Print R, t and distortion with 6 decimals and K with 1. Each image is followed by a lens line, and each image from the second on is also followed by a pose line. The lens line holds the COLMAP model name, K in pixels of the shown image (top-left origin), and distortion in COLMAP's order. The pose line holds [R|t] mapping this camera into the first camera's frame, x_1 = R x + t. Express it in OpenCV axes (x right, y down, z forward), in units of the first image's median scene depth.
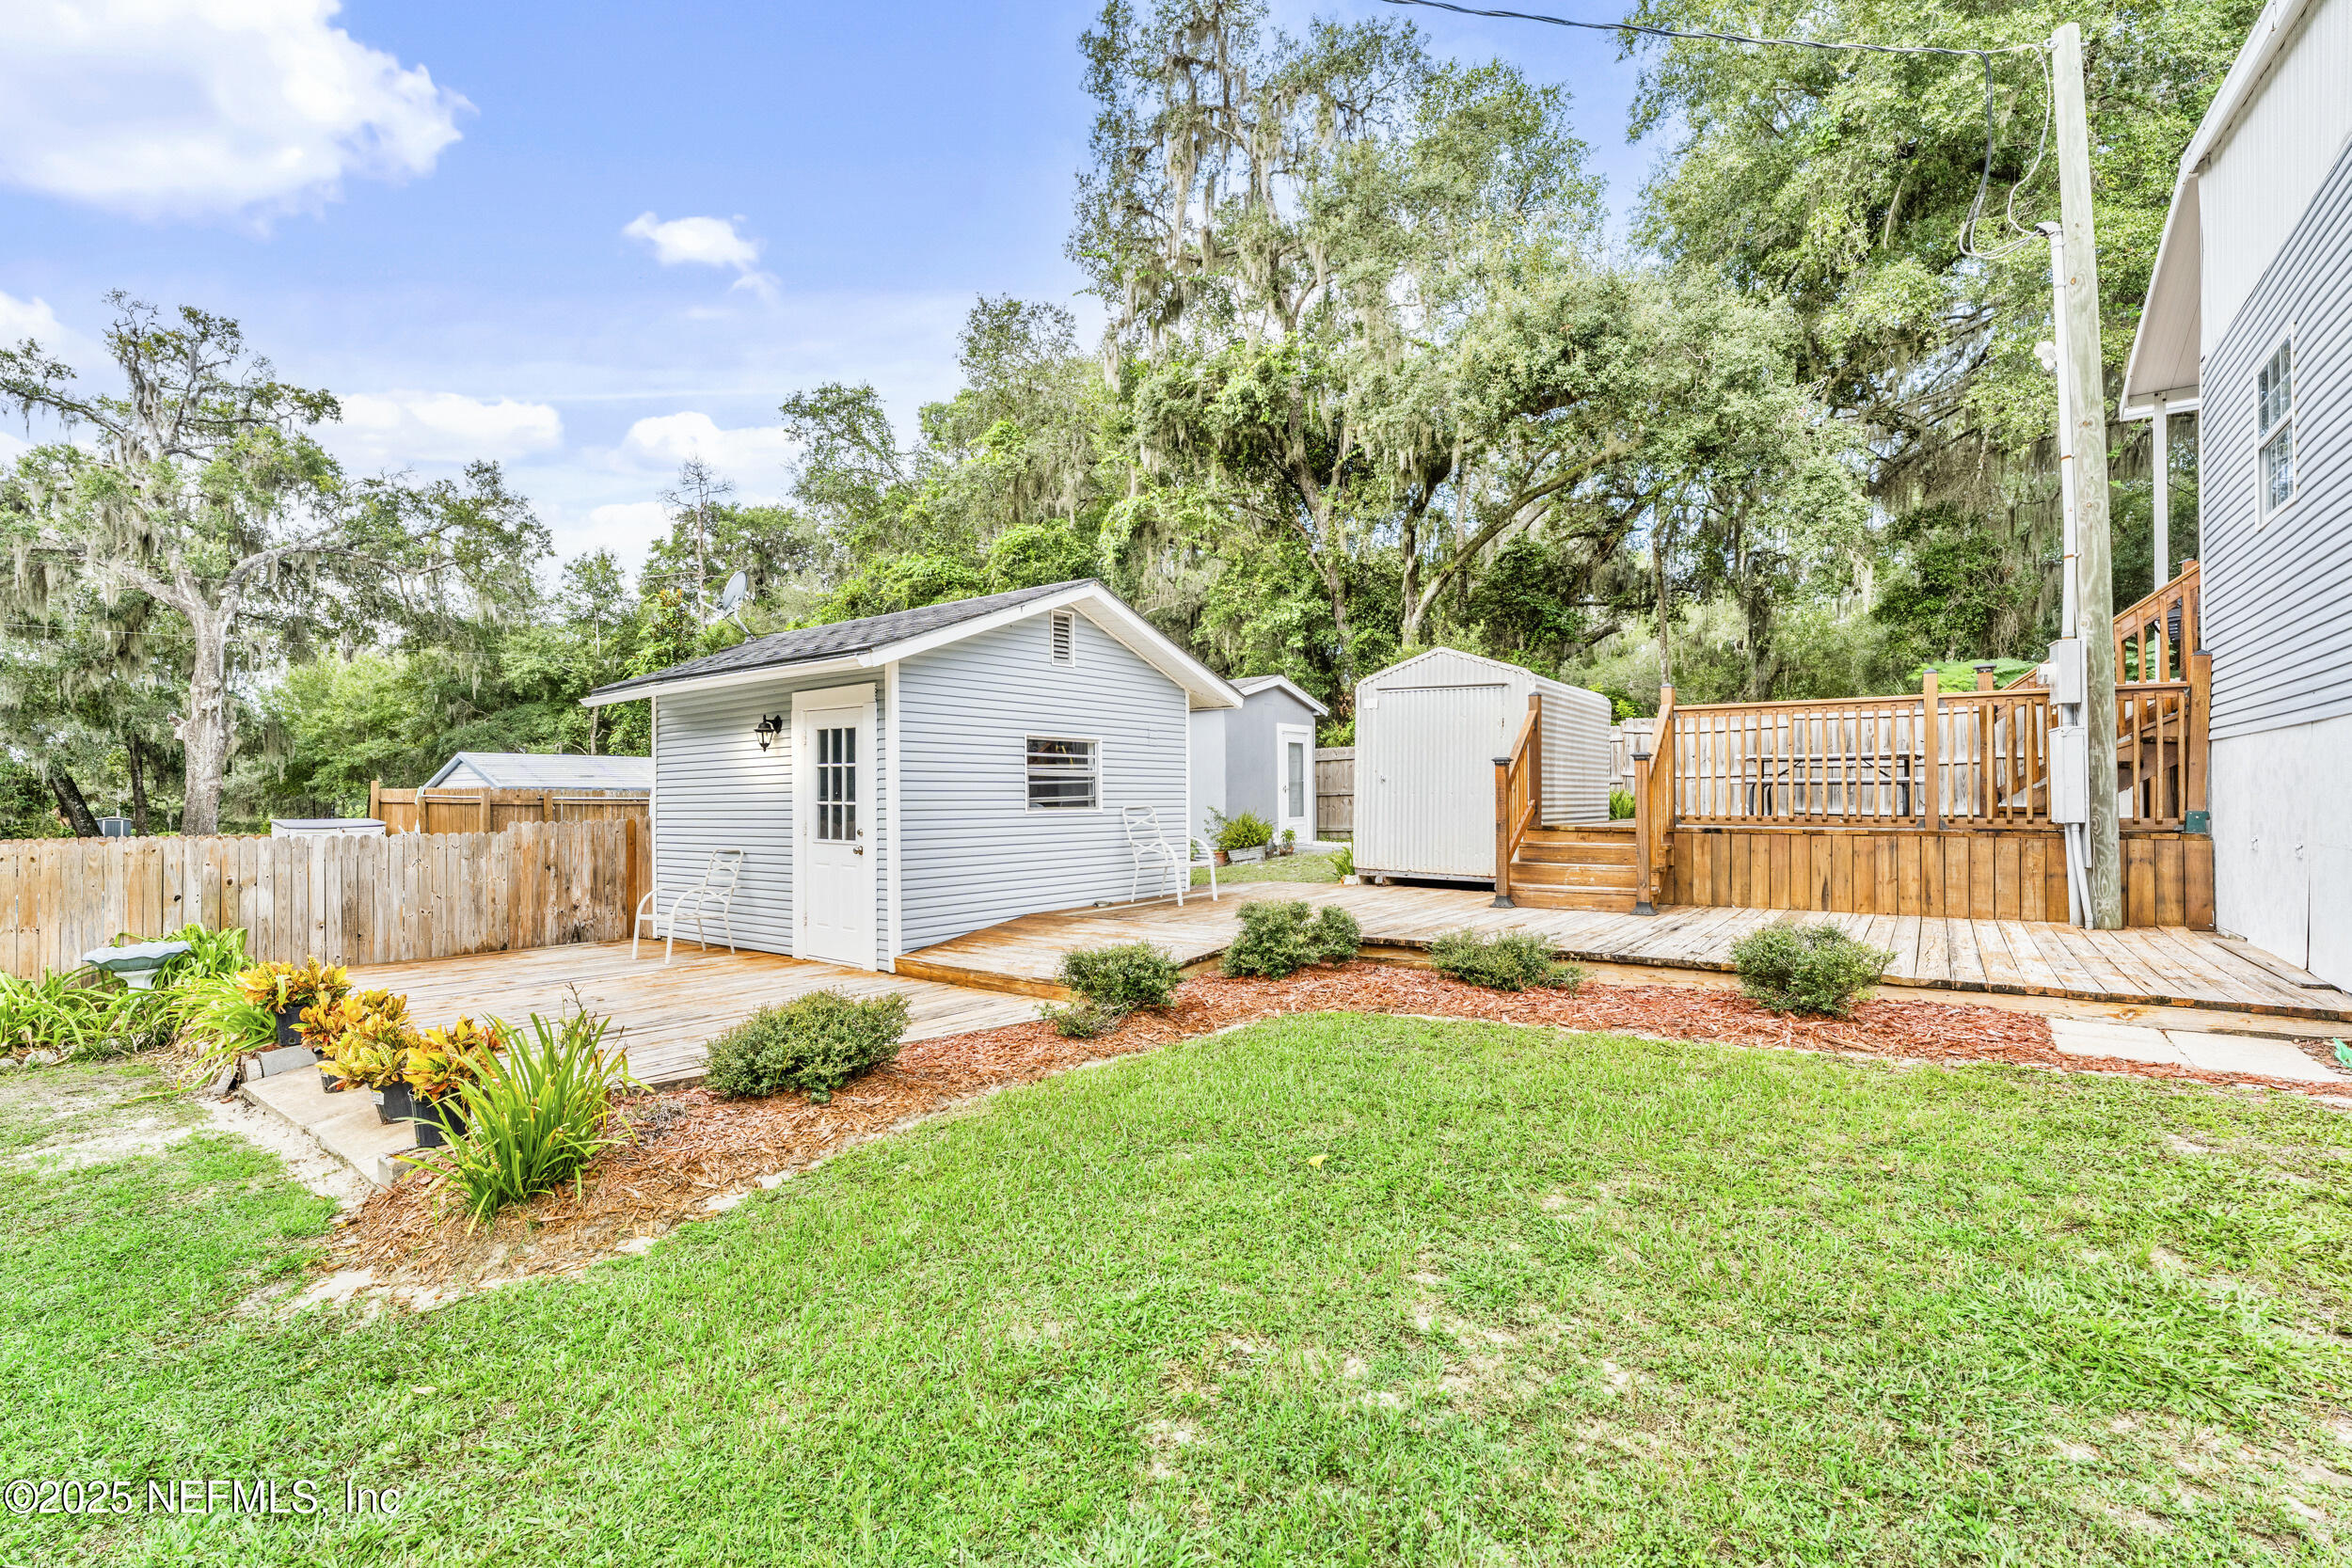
lens RADIAL K [[1034.7, 0, 1175.1], [0, 1034.7, 785.7], [0, 0, 1]] dist [-0.001413, -0.000484]
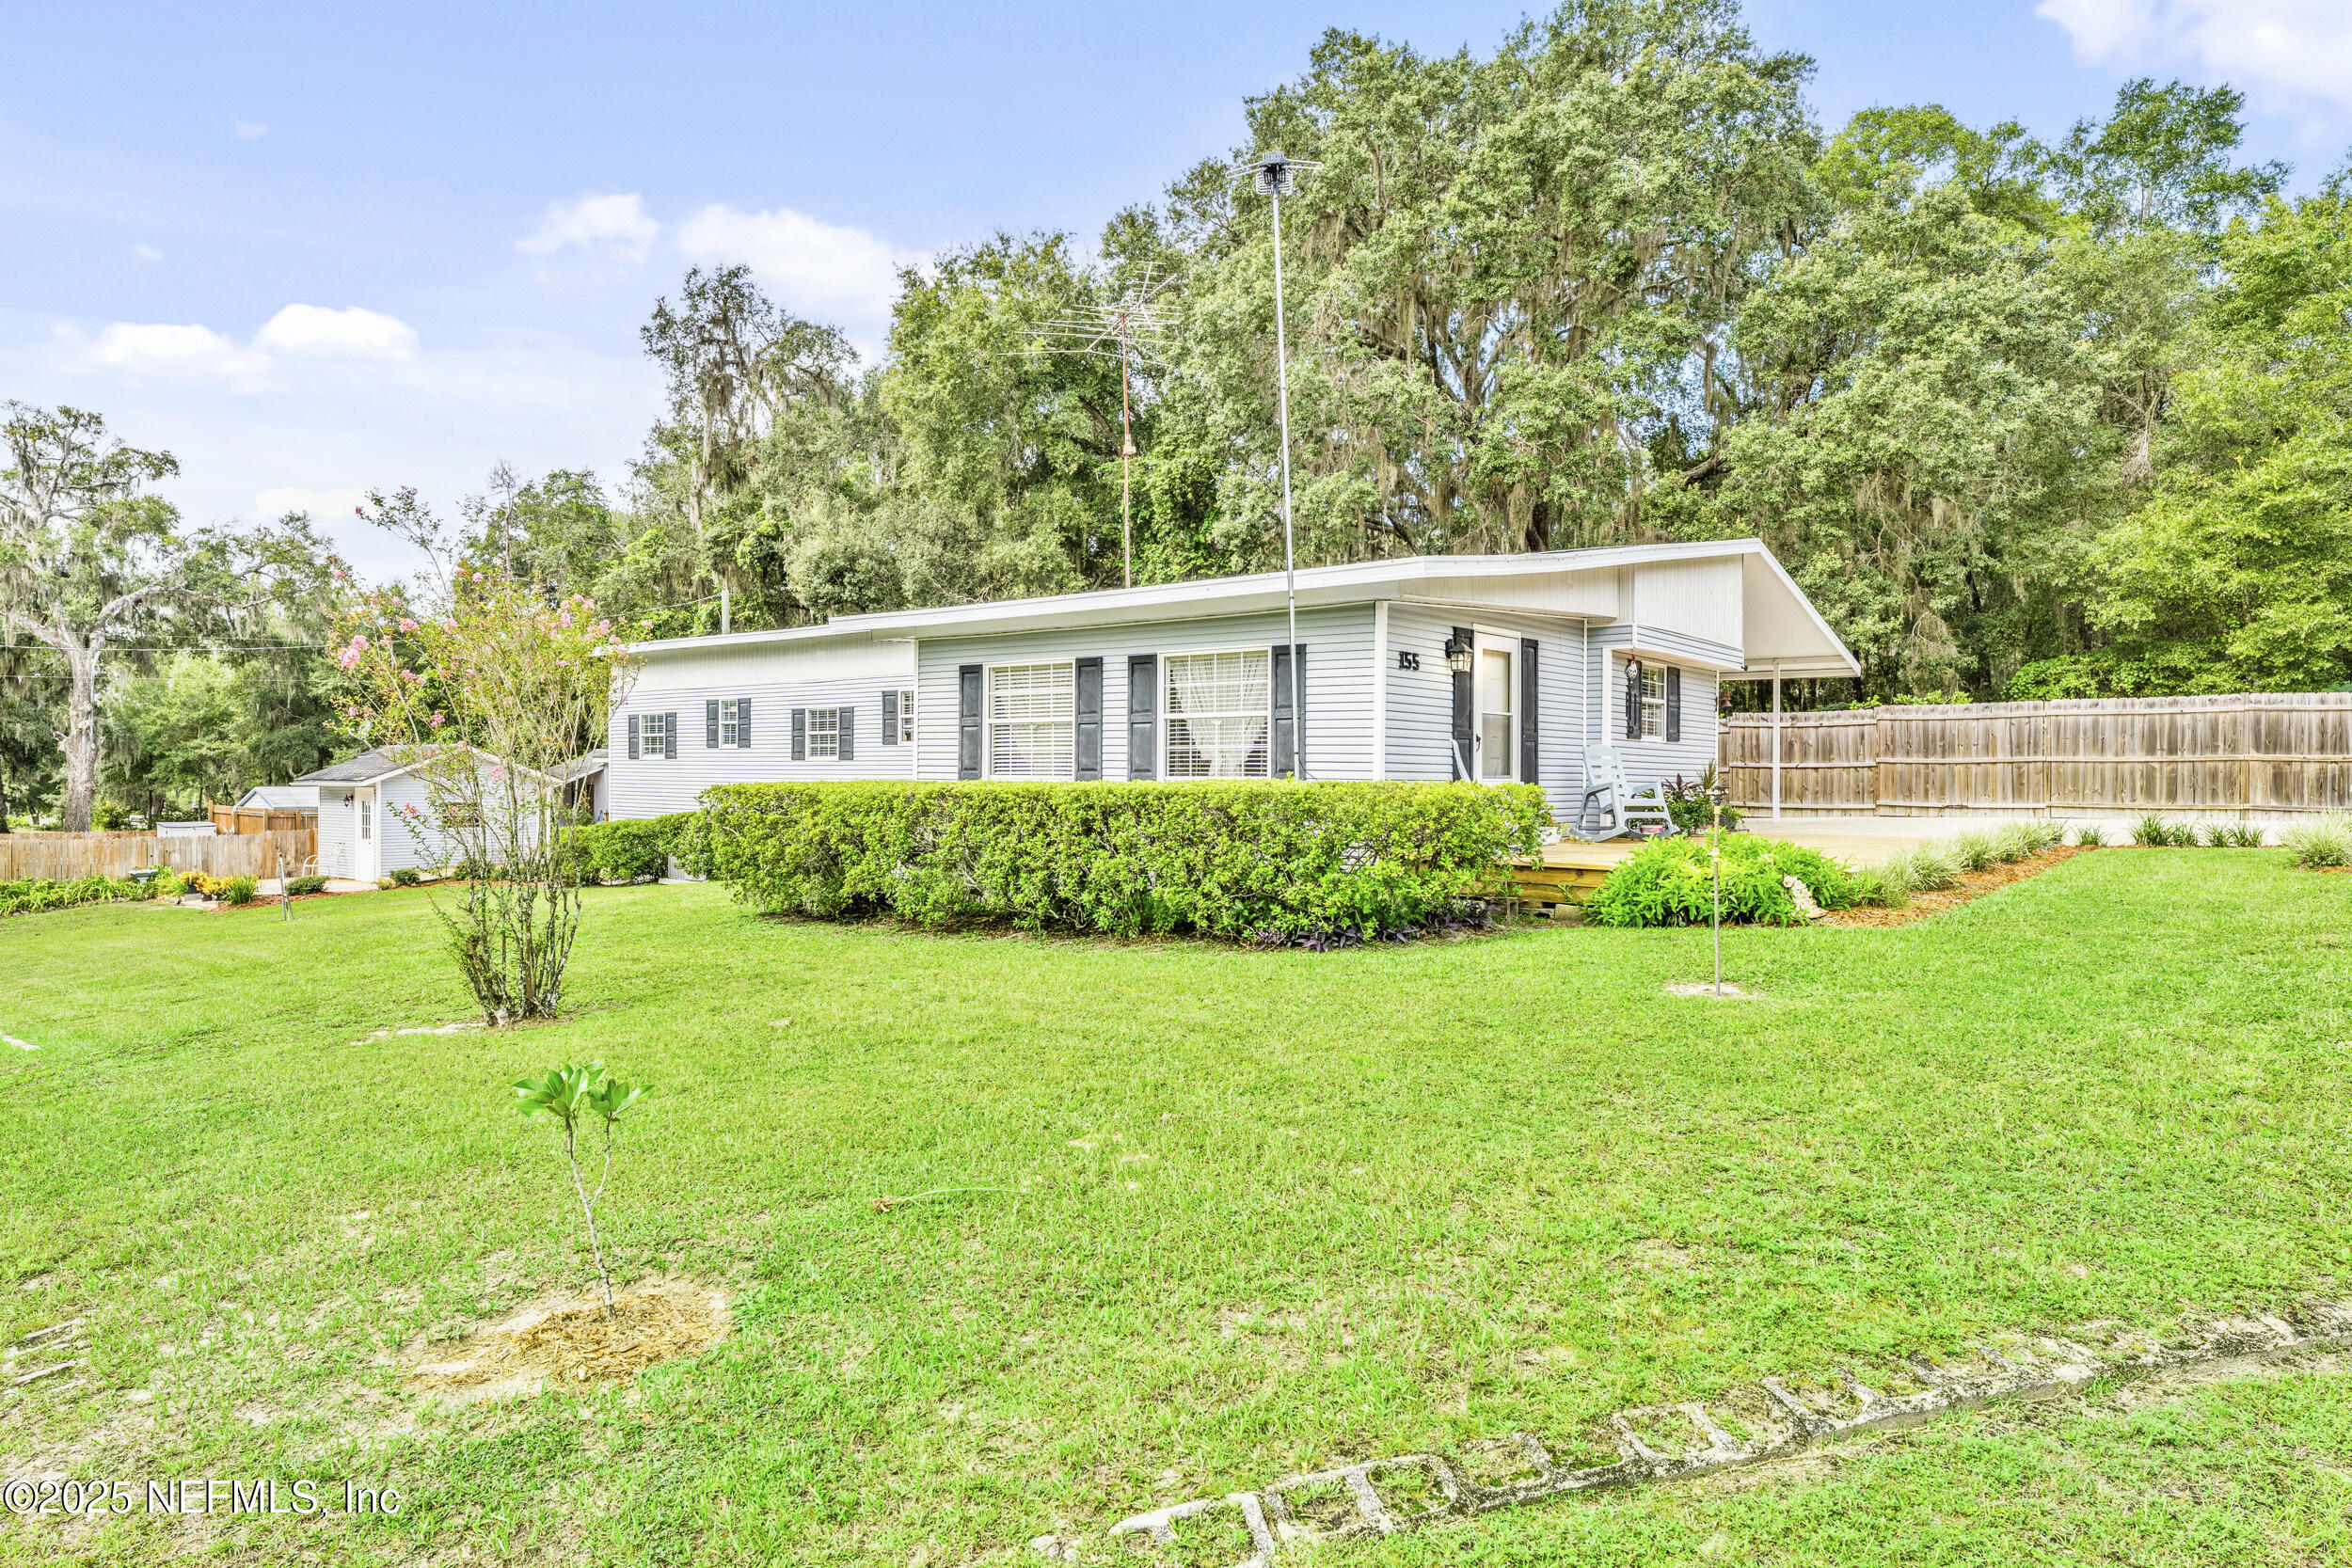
lens RADIAL K [[1362.3, 0, 1156.7], [0, 1362.3, 769.8], [0, 0, 1]] dist [-0.001229, 0.003208]
pose [[0.998822, 0.007646, -0.047910, 0.455775], [-0.007237, 0.999936, 0.008707, -0.042374], [0.047974, -0.008351, 0.998814, -0.596468]]
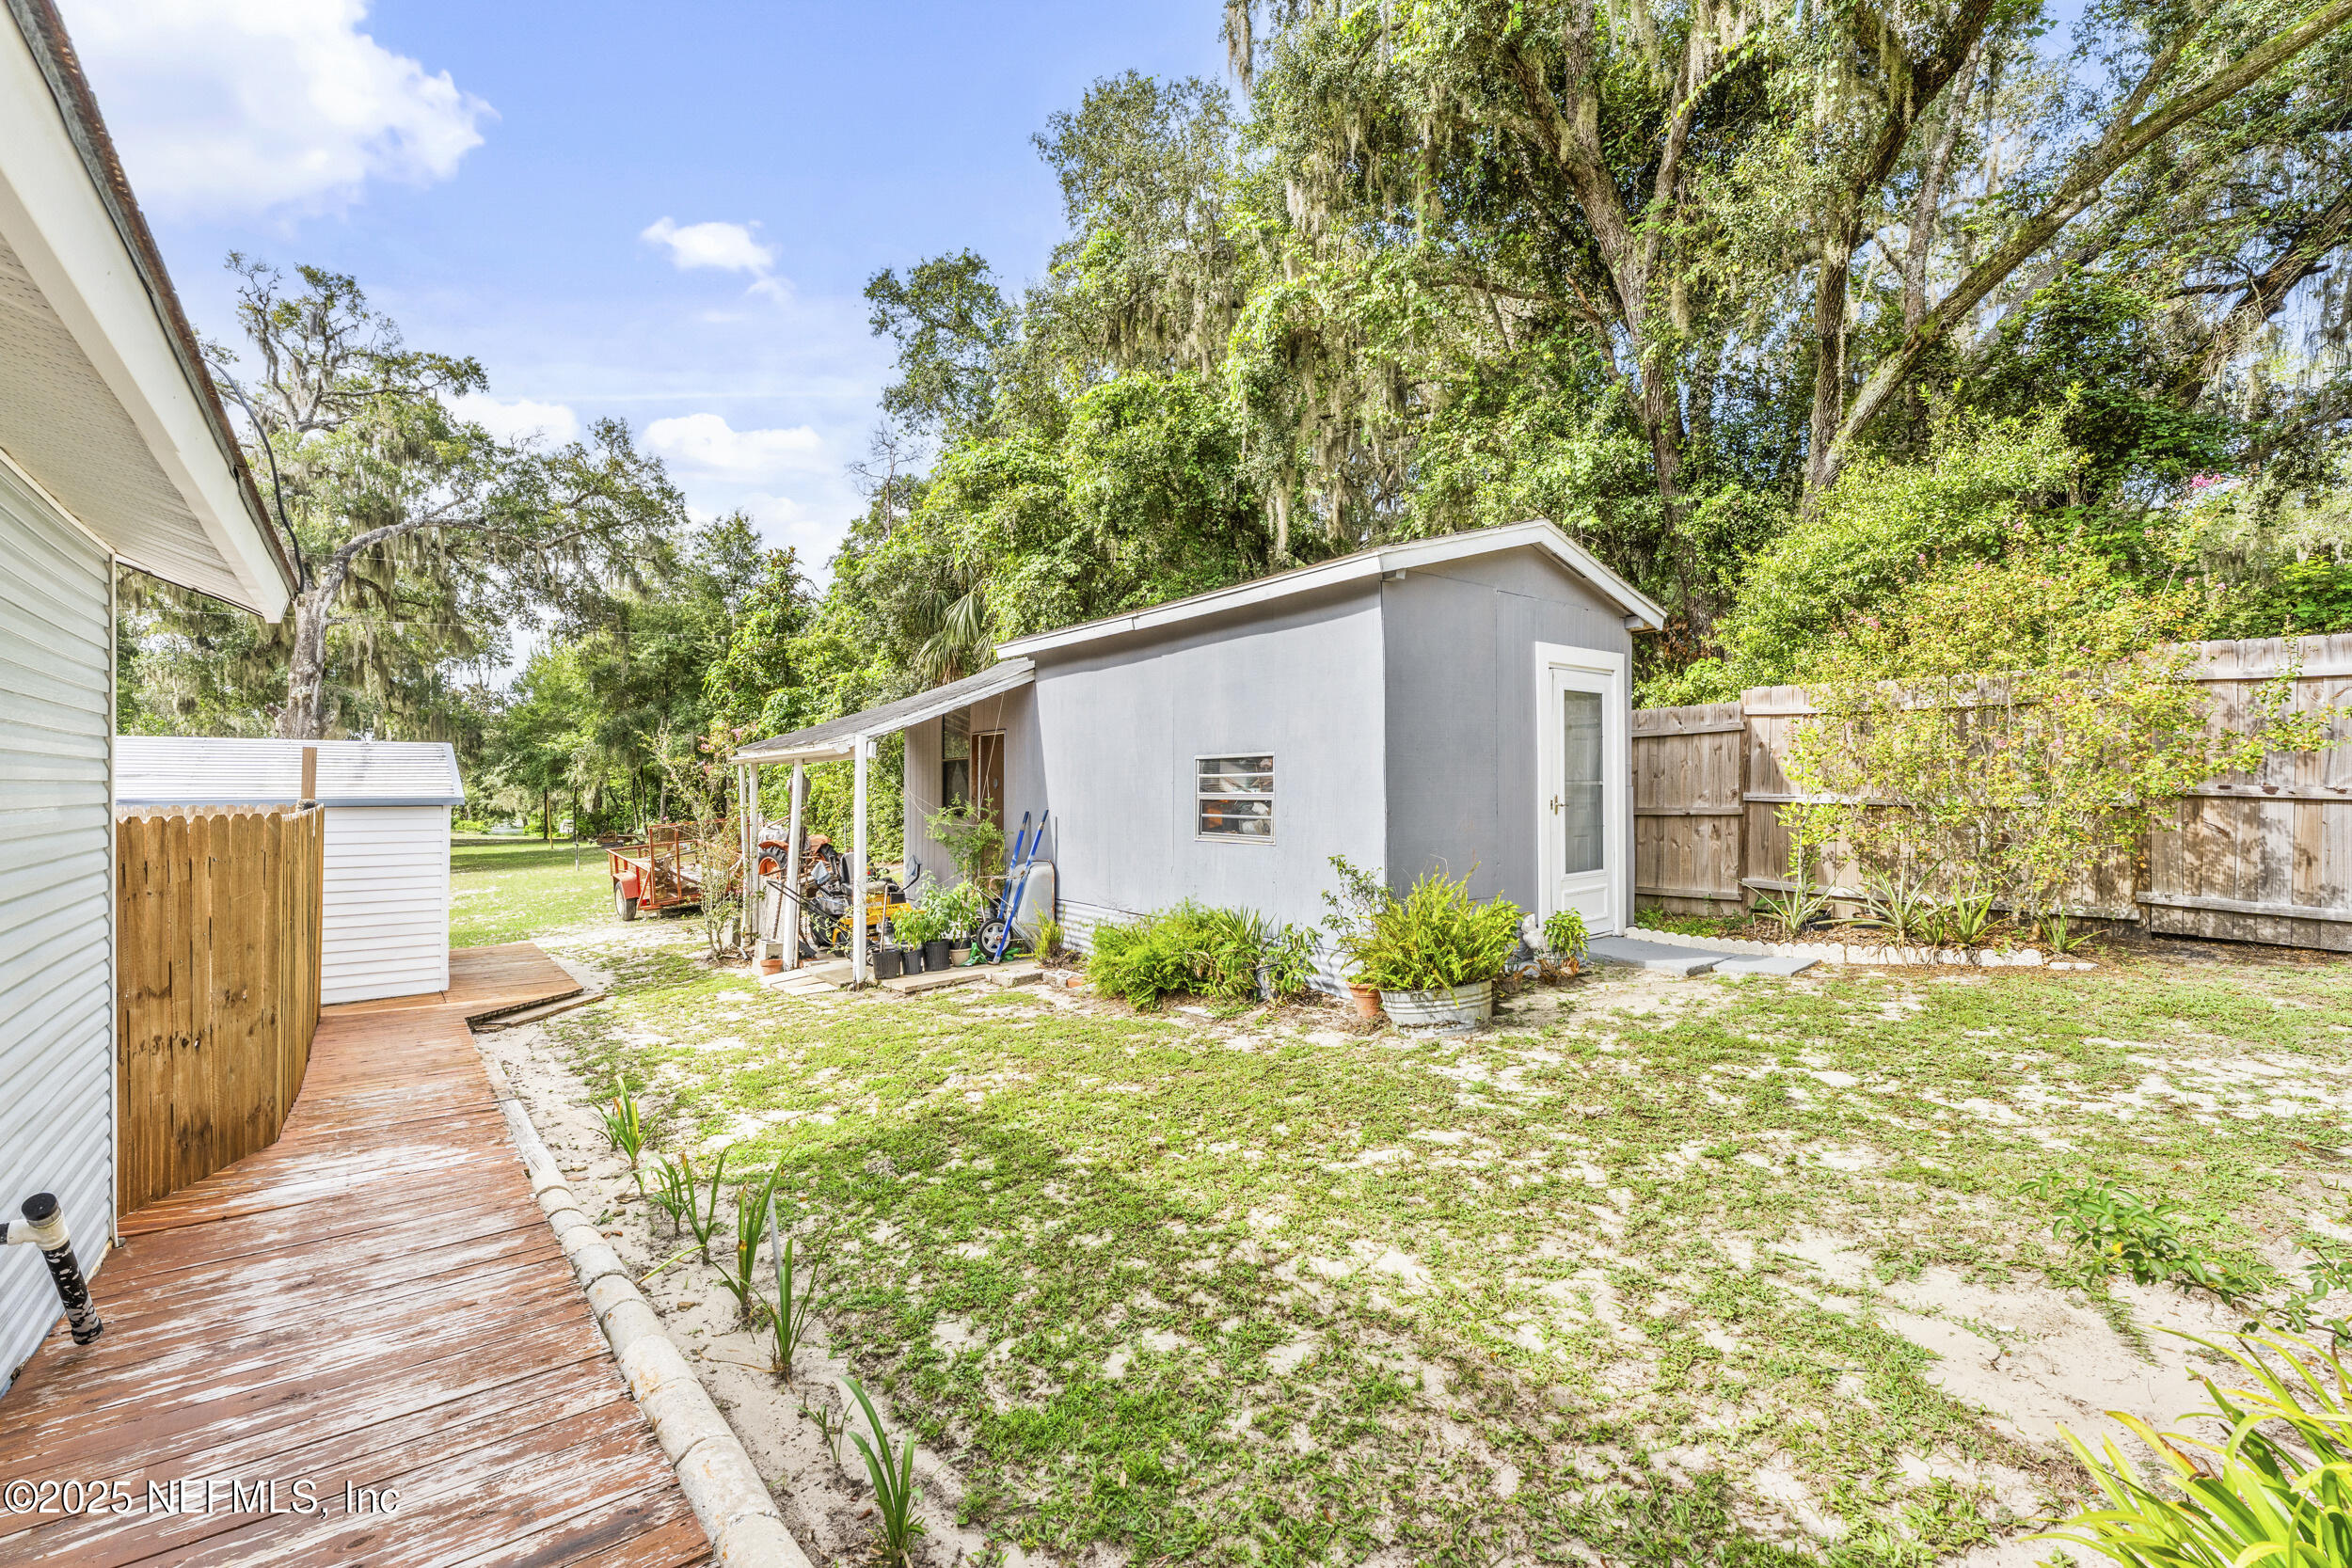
lens RADIAL K [[1034.7, 0, 1164.5], [0, 1034.7, 783.0], [0, 0, 1]] dist [-0.001413, -0.000484]
pose [[0.966048, 0.001649, -0.258357, 0.032357], [0.000344, 0.999971, 0.007669, -0.004753], [0.258362, -0.007498, 0.966019, 0.291351]]
